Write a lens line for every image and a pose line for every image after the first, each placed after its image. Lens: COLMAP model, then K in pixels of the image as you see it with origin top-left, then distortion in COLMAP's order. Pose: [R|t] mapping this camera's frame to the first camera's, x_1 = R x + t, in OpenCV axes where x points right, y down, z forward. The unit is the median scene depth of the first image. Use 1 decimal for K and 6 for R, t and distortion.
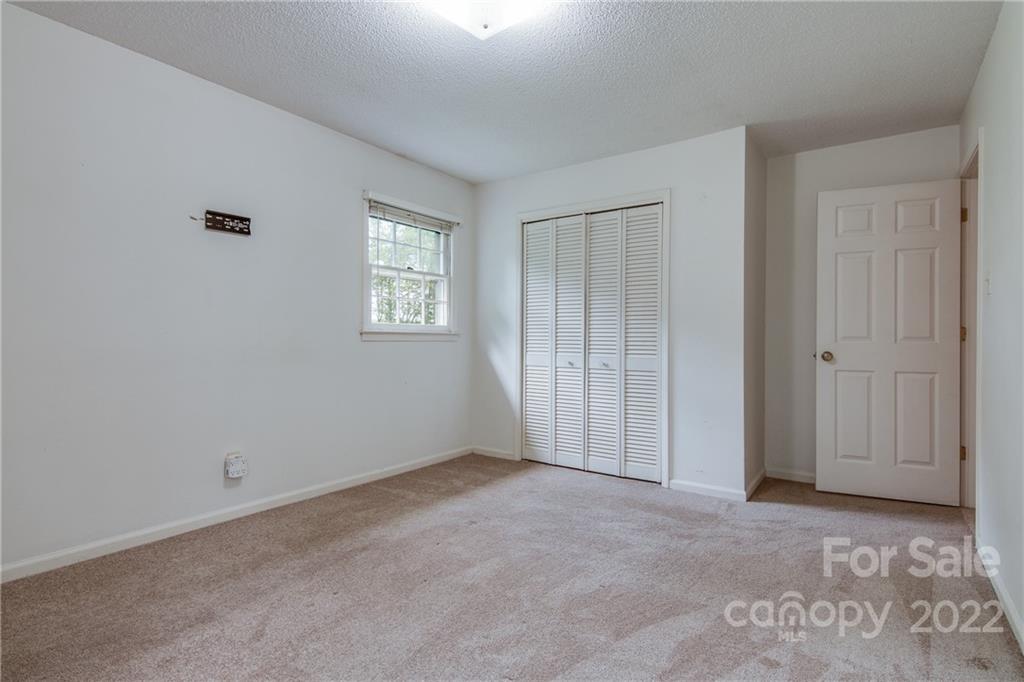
lens RADIAL K [[511.5, 0, 511.2], [0, 511.5, 337.5], [0, 0, 1]] dist [0.030803, -0.016400]
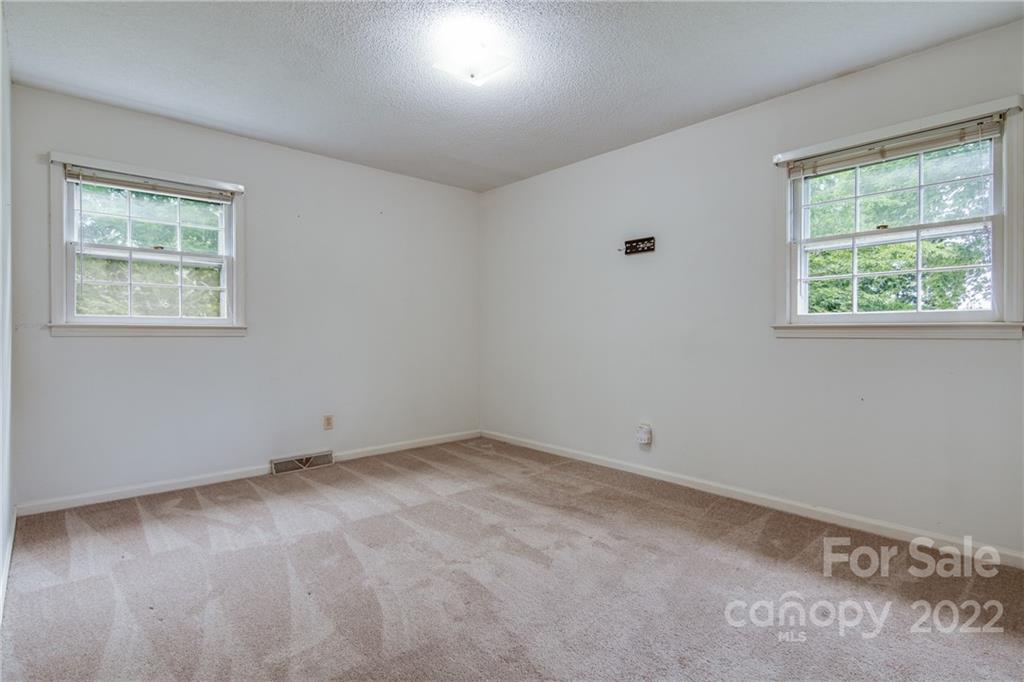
lens RADIAL K [[511.5, 0, 515.1], [0, 511.5, 339.8], [0, 0, 1]] dist [0.030803, -0.016400]
pose [[-0.206104, 0.006374, -0.978509, 0.675386], [0.000320, 0.999979, 0.006447, 0.005224], [0.978530, 0.001015, -0.206102, 0.828946]]
